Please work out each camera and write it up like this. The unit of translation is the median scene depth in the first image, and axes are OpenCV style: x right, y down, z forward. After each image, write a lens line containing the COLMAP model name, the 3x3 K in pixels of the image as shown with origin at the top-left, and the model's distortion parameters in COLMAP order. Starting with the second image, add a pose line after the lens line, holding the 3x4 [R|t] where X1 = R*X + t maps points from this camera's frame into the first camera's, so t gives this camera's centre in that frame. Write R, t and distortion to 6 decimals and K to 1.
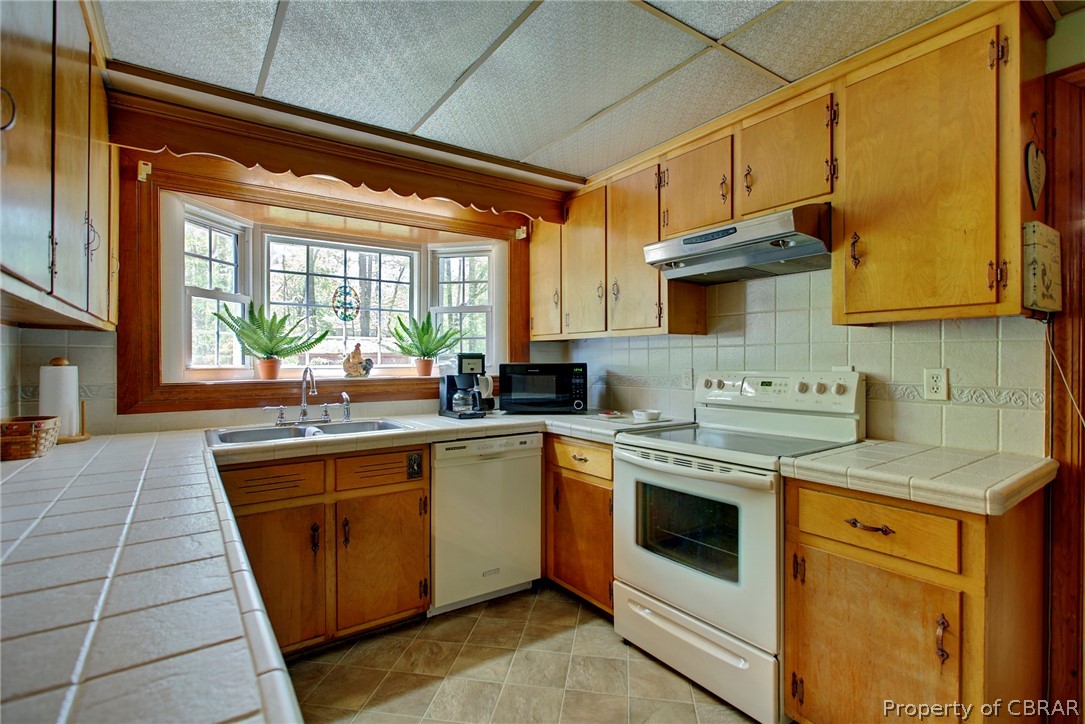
lens RADIAL K [[515.3, 0, 539.3], [0, 515.3, 363.4], [0, 0, 1]] dist [0.002921, 0.000229]
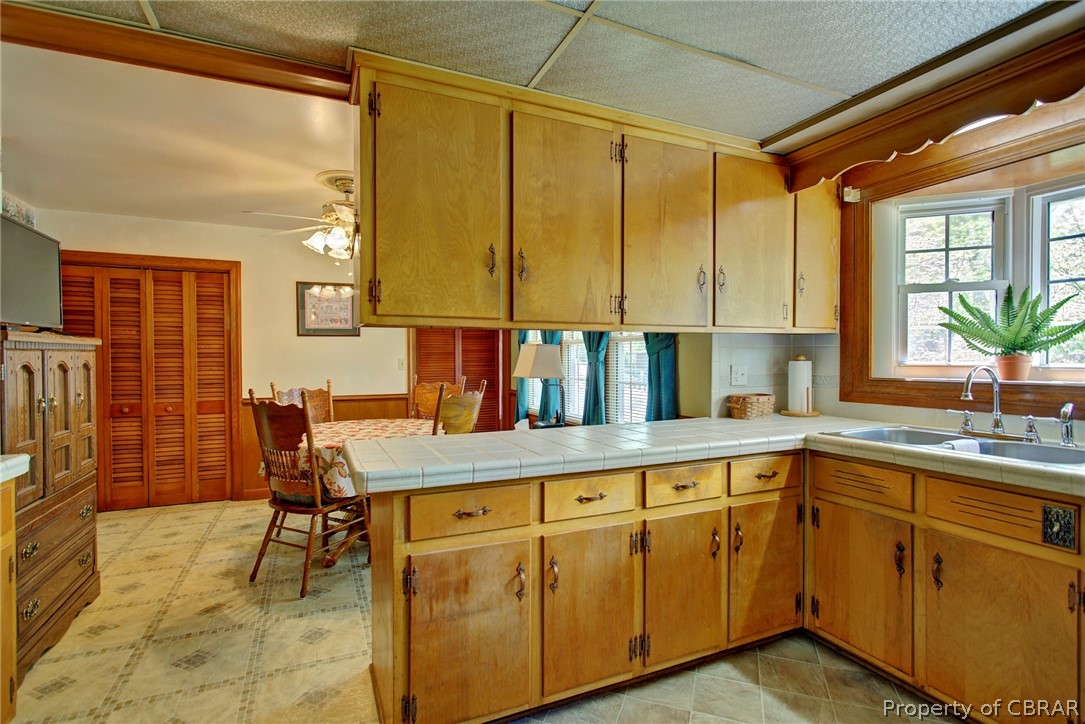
lens RADIAL K [[515.3, 0, 538.7], [0, 515.3, 362.0], [0, 0, 1]] dist [0.002921, 0.000229]
pose [[-0.176117, 0.010412, -0.984314, 0.501682], [-0.004038, 0.999928, 0.011300, -0.004696], [0.984361, 0.005965, -0.176063, 0.507165]]
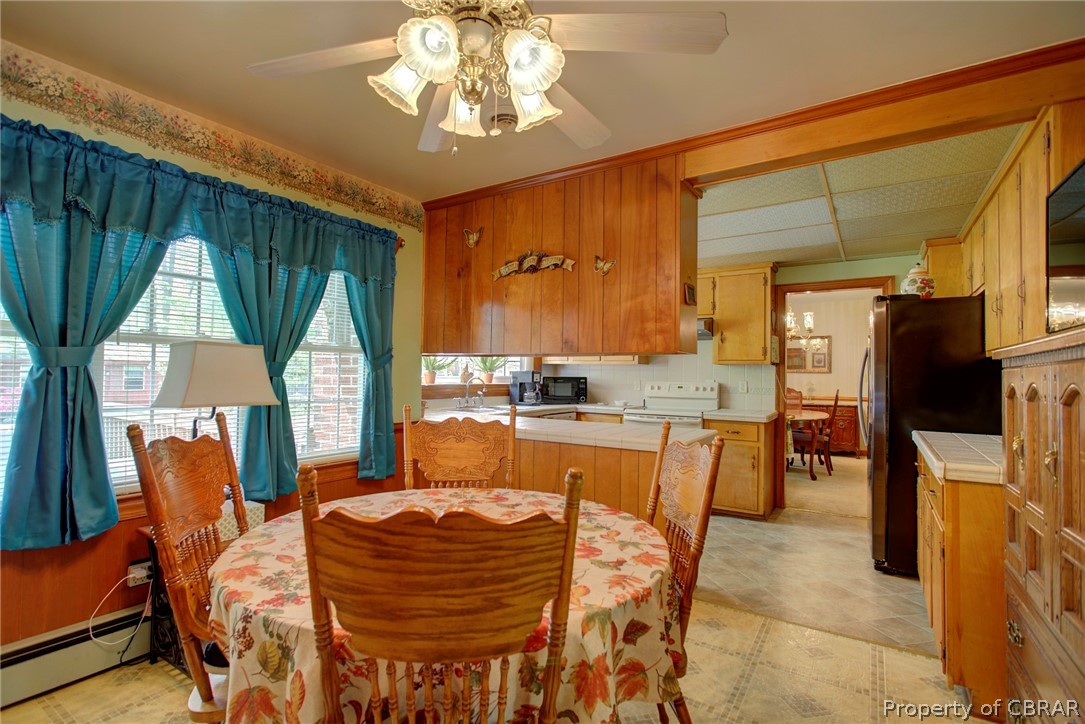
lens RADIAL K [[515.3, 0, 543.3], [0, 515.3, 364.2], [0, 0, 1]] dist [0.002921, 0.000229]
pose [[0.925345, 0.024047, 0.378362, -1.021291], [-0.015067, 0.999531, -0.026677, 0.007580], [-0.378826, 0.018984, 0.925273, -0.920219]]
